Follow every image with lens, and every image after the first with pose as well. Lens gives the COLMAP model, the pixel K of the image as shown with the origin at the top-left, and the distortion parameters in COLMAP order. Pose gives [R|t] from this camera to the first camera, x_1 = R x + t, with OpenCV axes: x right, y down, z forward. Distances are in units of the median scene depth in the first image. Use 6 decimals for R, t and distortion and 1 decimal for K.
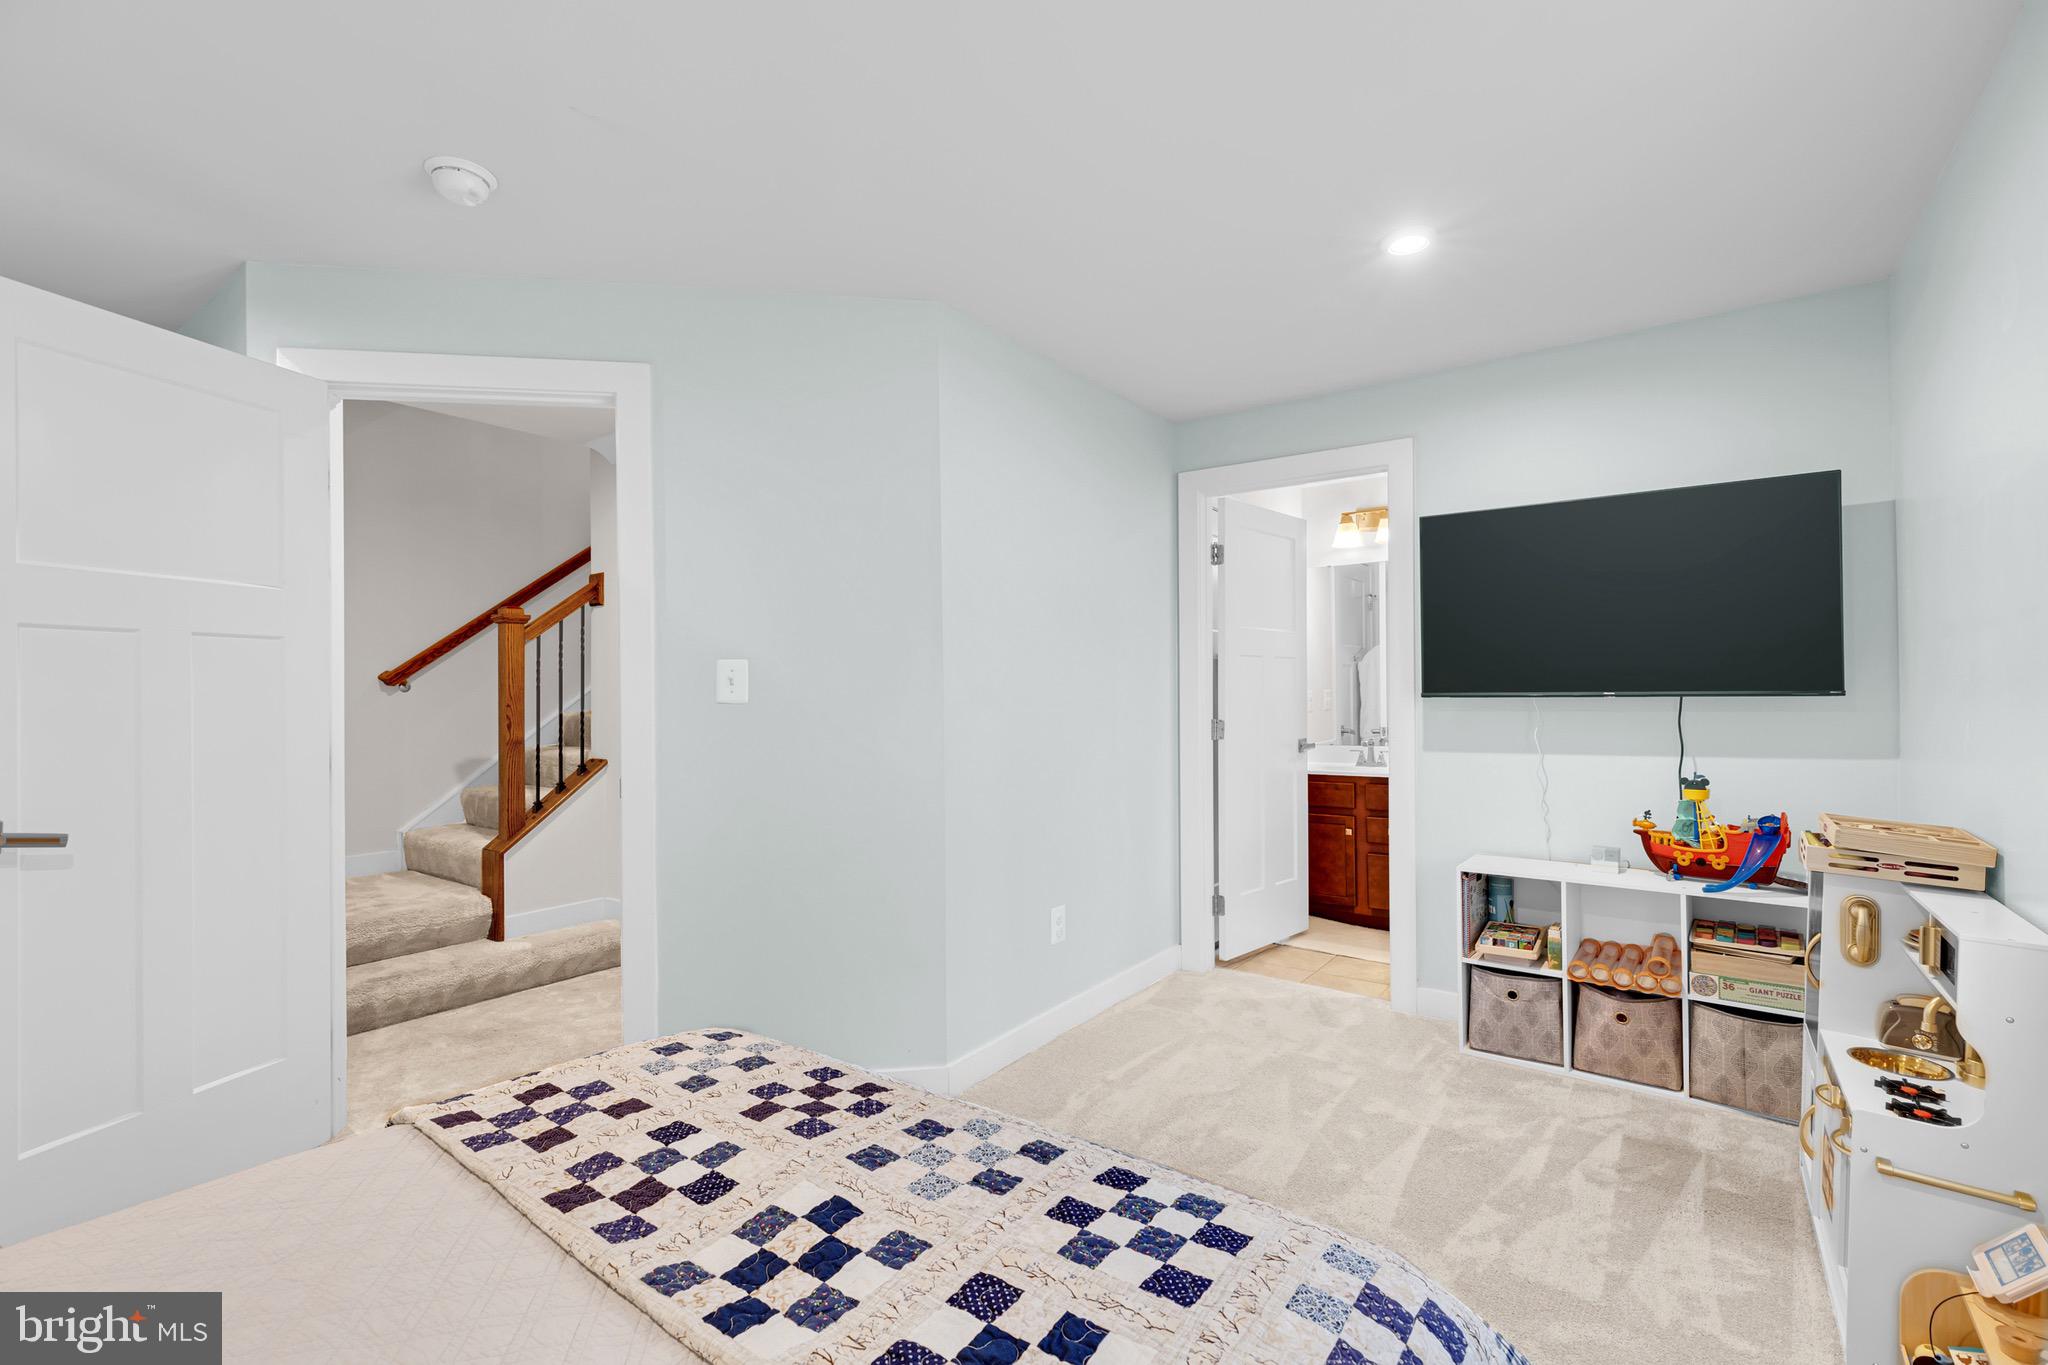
lens RADIAL K [[945.4, 0, 1014.8], [0, 945.4, 690.8], [0, 0, 1]] dist [-0.001176, 0.000674]
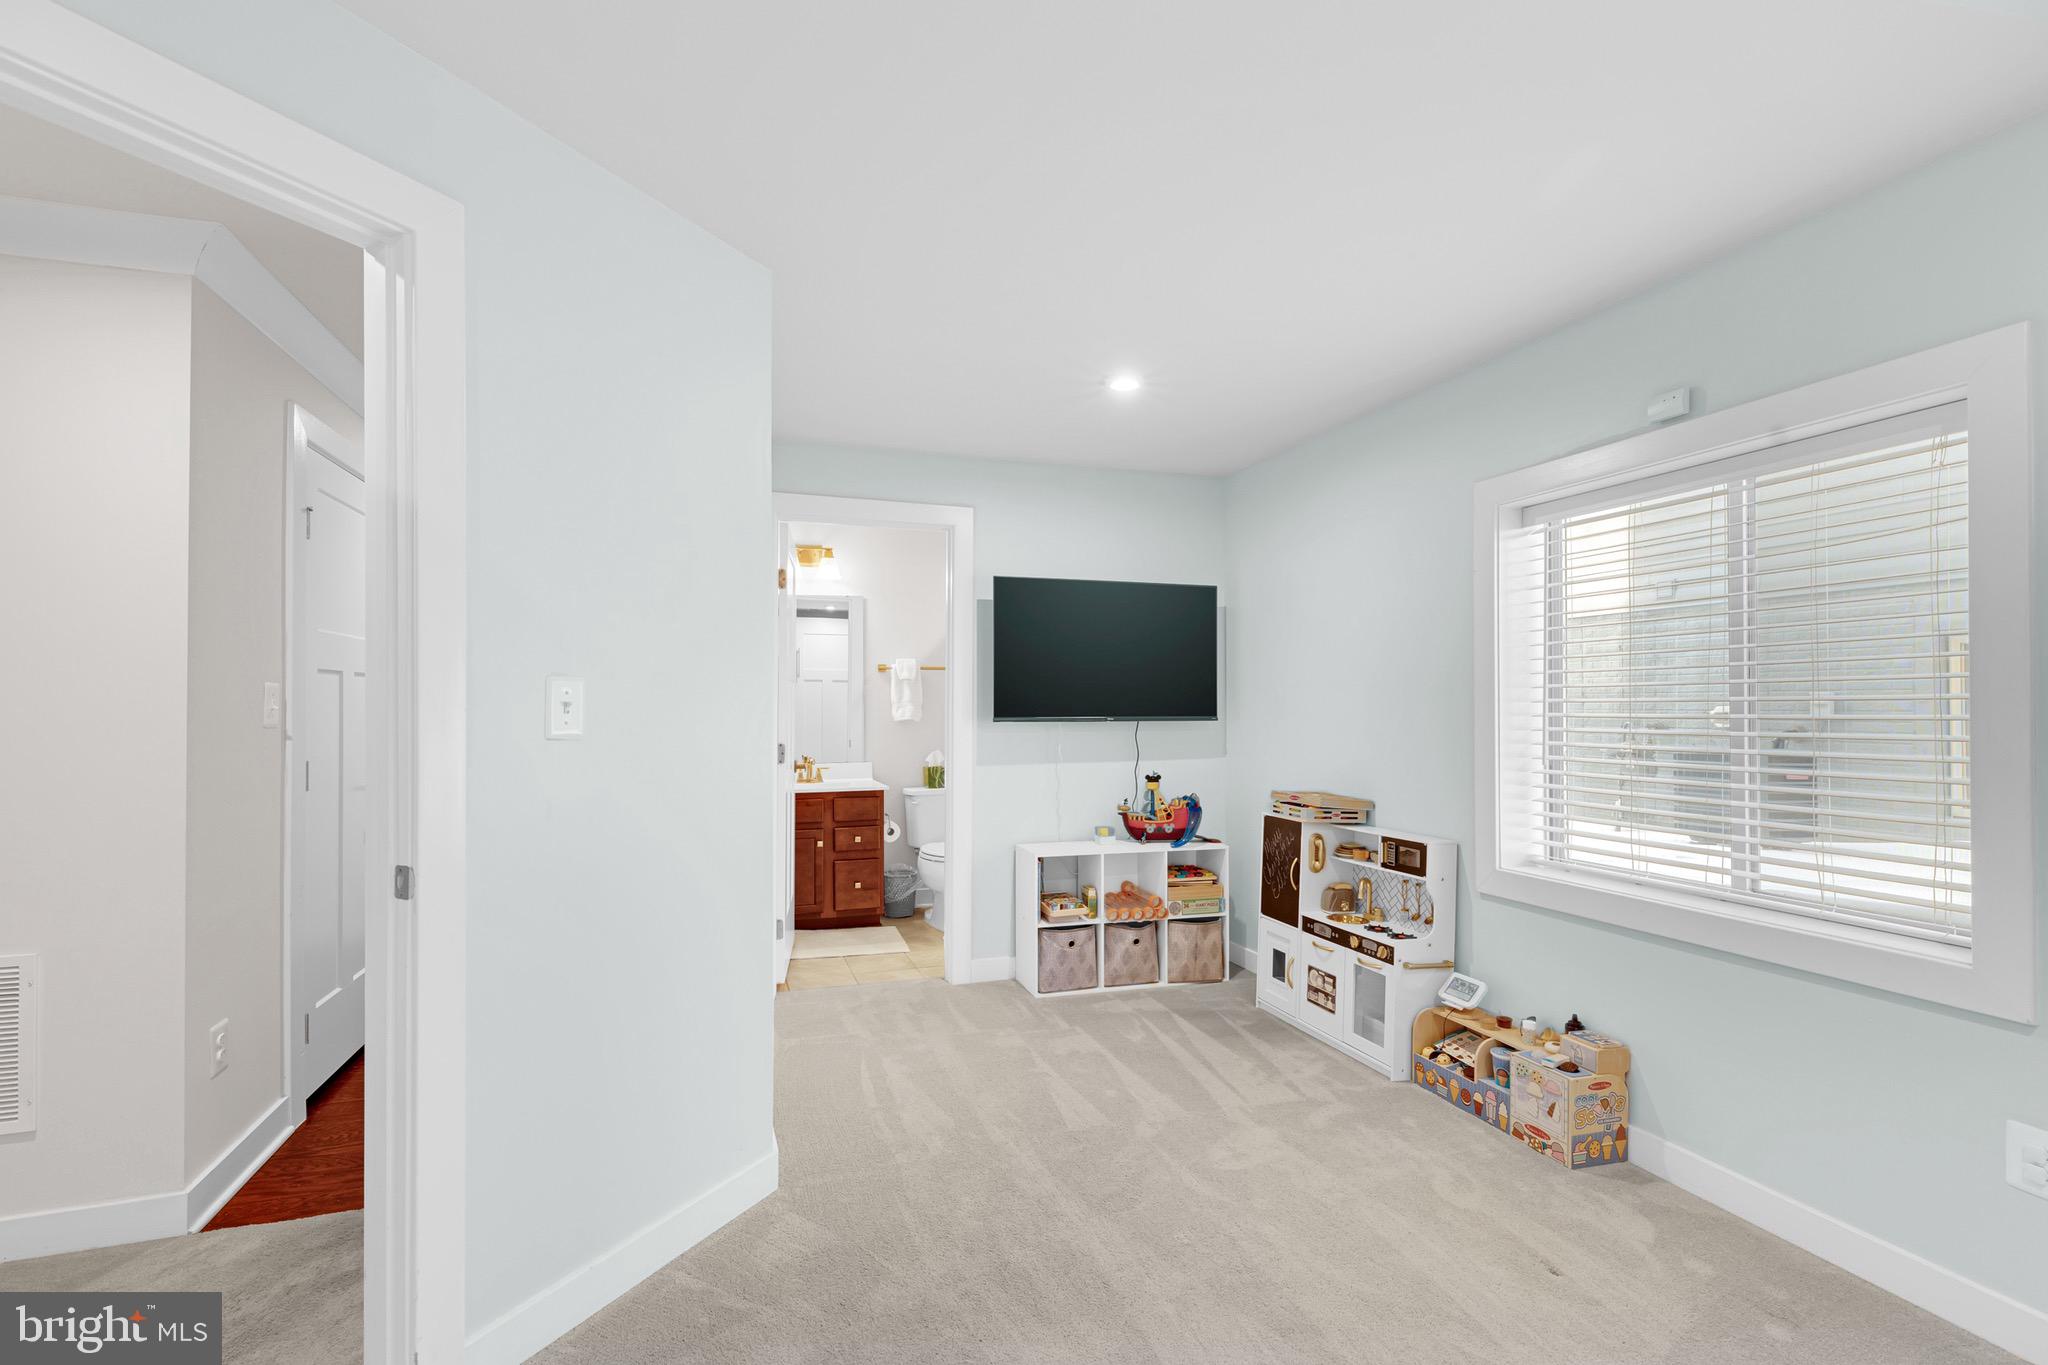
lens RADIAL K [[945.4, 0, 1011.9], [0, 945.4, 700.0], [0, 0, 1]] dist [-0.001176, 0.000674]
pose [[0.569582, 0.012971, 0.821832, -0.662669], [-0.007739, 0.999916, -0.010419, -0.010257], [-0.821898, -0.000426, 0.569634, 0.321558]]
